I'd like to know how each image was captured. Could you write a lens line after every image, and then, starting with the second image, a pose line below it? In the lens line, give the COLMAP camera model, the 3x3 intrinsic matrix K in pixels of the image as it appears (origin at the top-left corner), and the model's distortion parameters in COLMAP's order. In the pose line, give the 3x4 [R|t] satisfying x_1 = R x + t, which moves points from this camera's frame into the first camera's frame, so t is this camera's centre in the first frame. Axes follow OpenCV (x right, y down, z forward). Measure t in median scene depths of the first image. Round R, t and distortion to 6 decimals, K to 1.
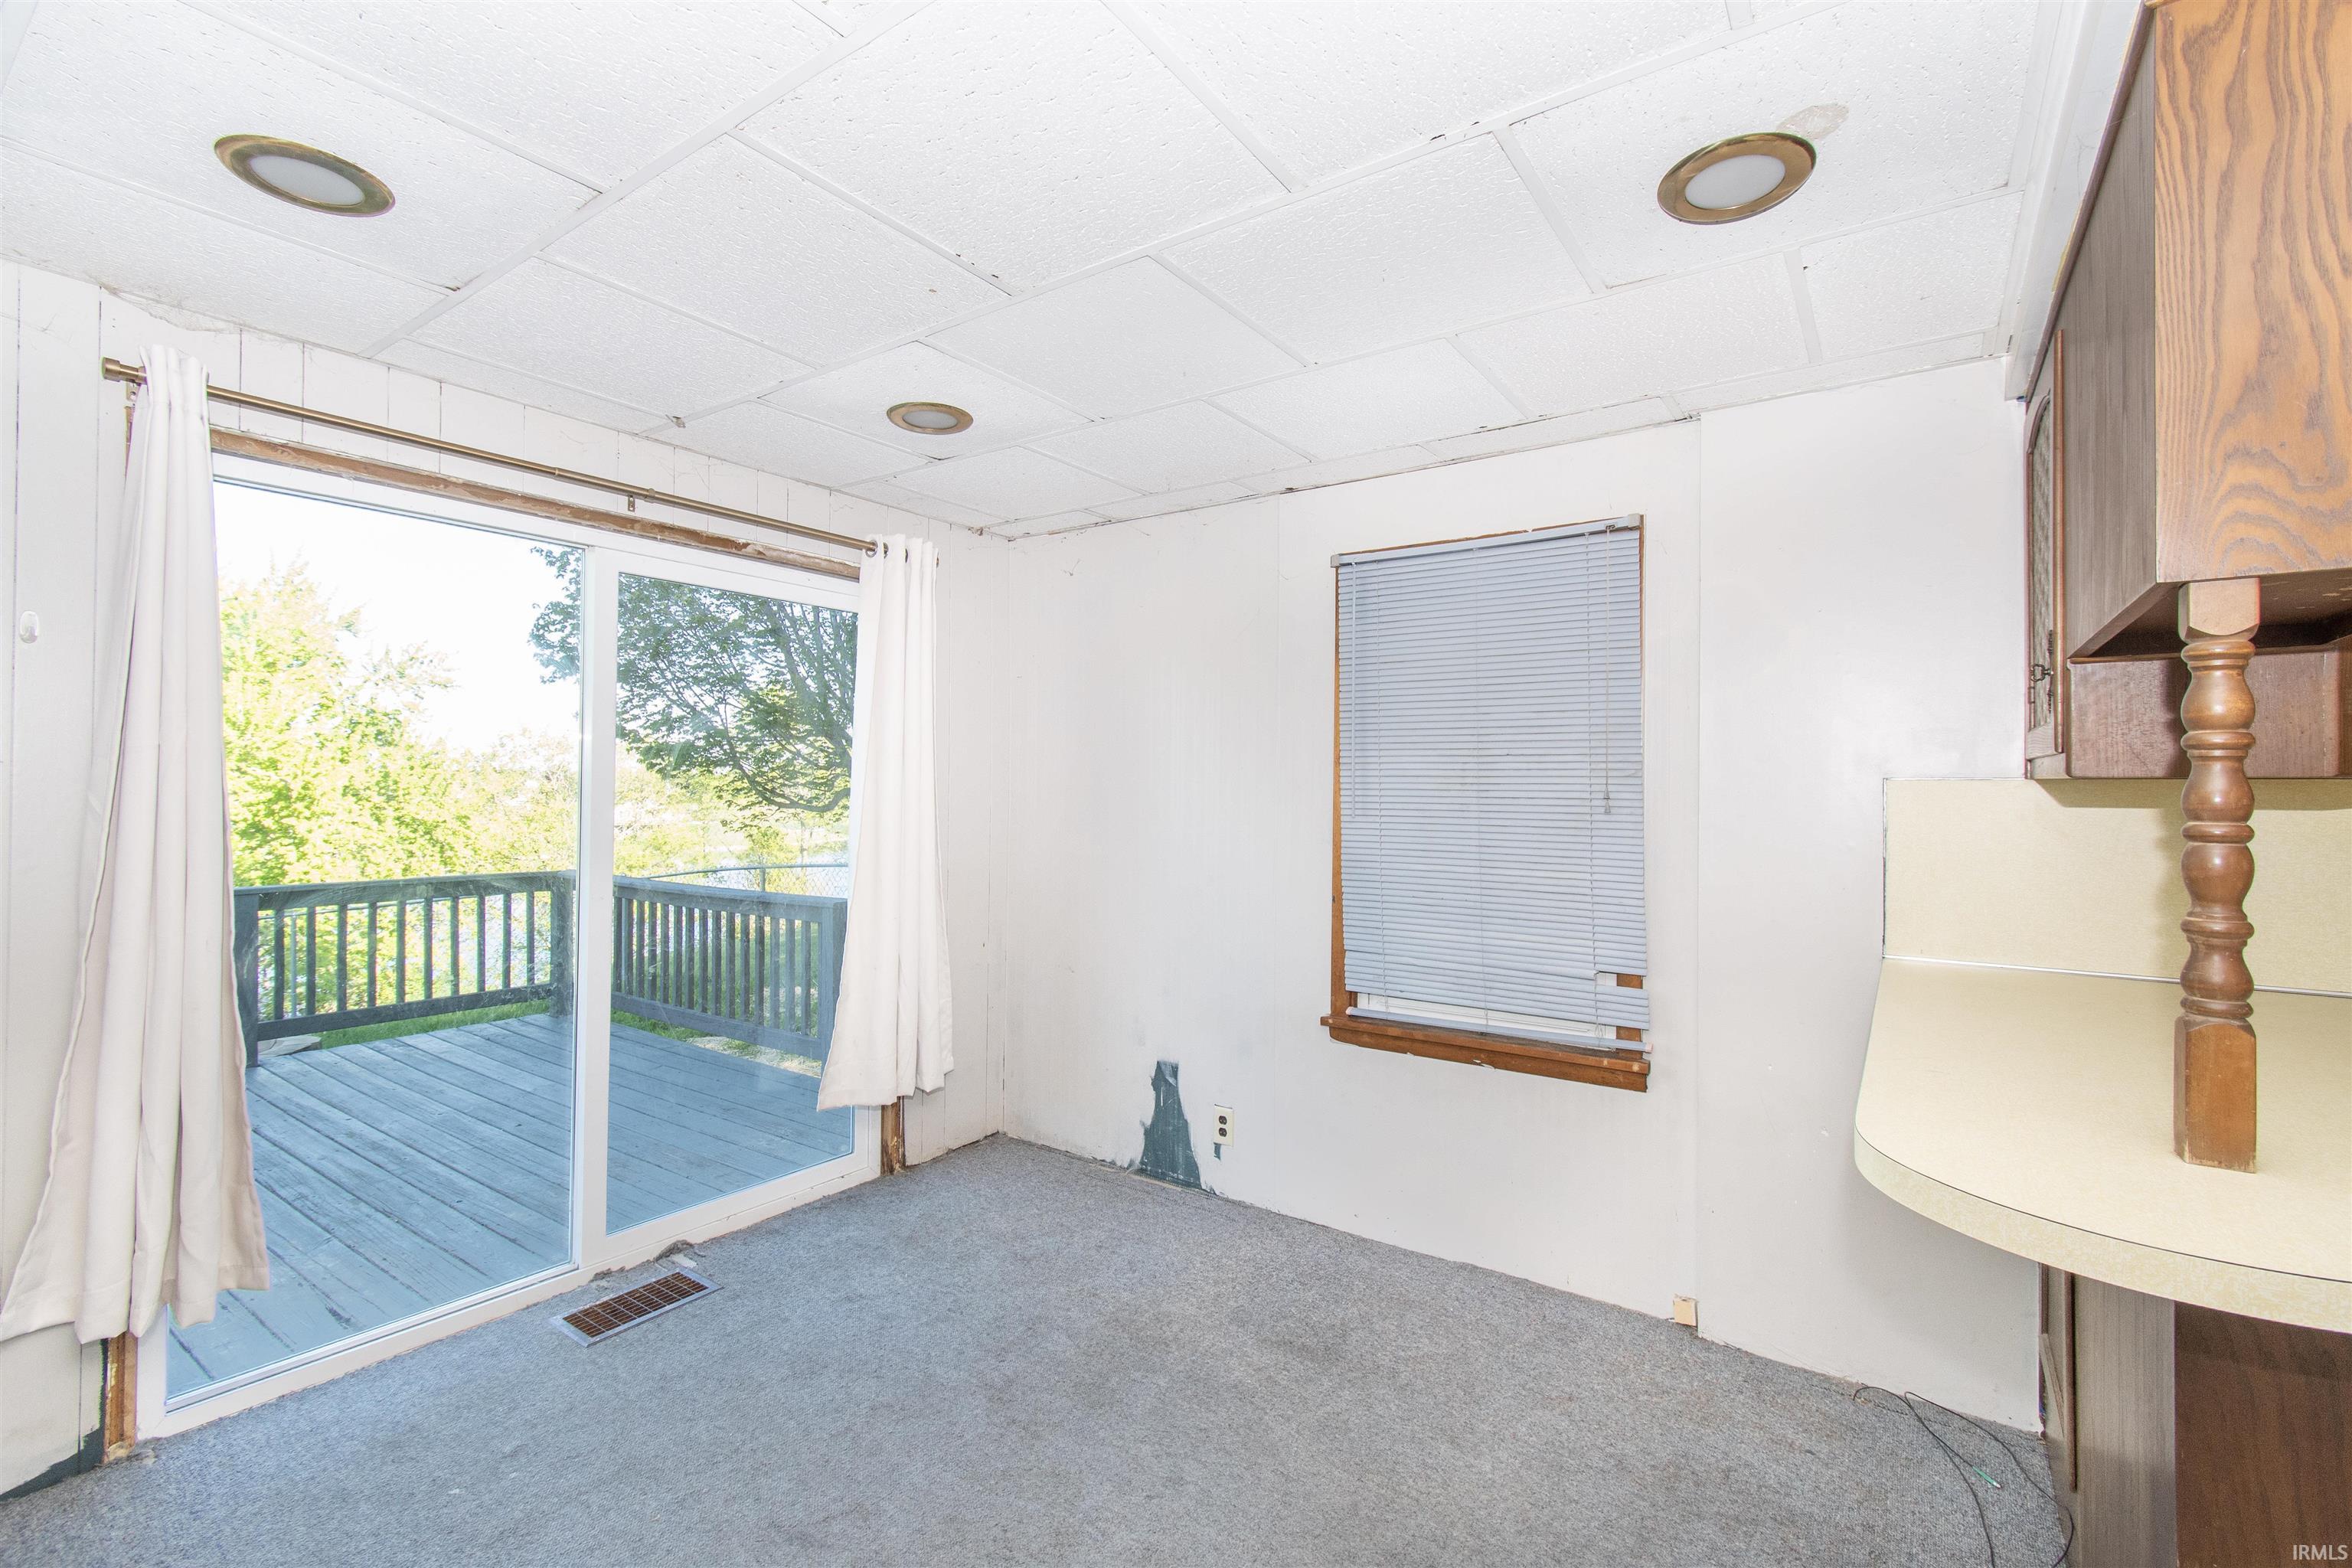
lens RADIAL K [[1034.0, 0, 1180.3], [0, 1034.0, 779.7], [0, 0, 1]] dist [-0.000105, -0.000124]
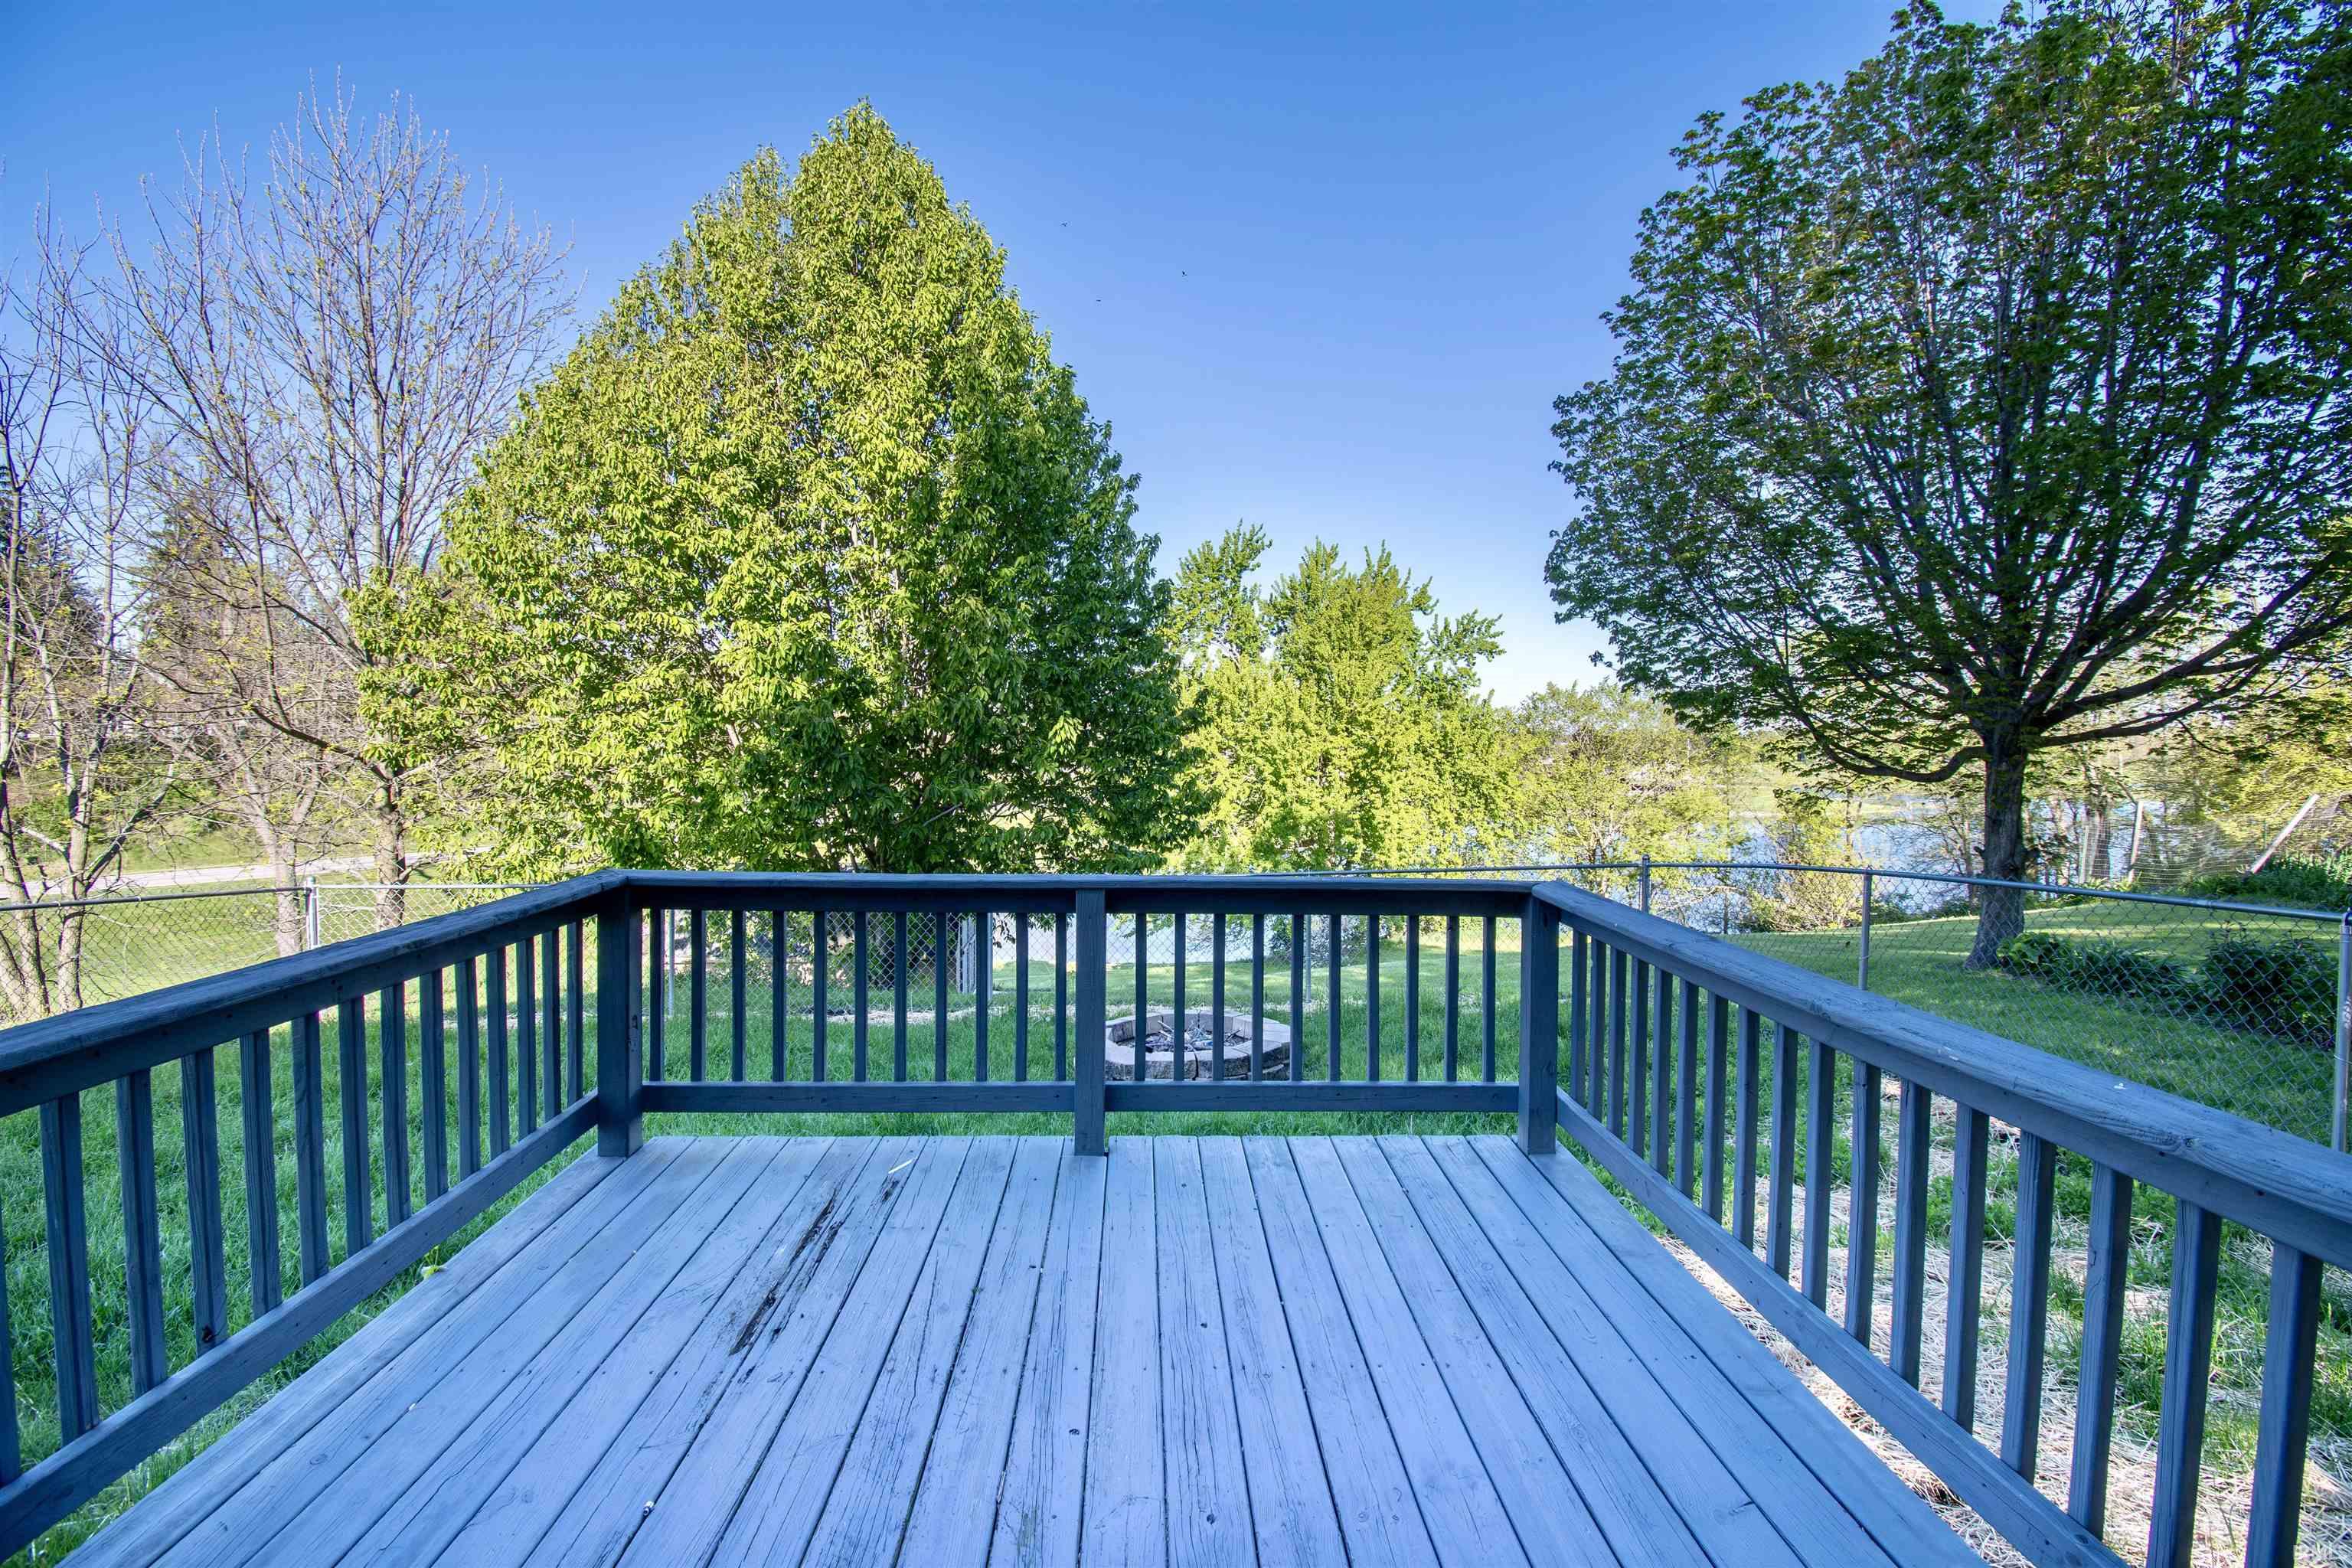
lens RADIAL K [[1059.9, 0, 1188.5], [0, 1059.9, 774.0], [0, 0, 1]] dist [0.003297, 0.000146]
pose [[0.621198, 0.027668, -0.783165, -0.104616], [-0.002932, 0.999452, 0.032983, 0.004407], [0.783648, -0.018192, 0.620939, 0.191954]]
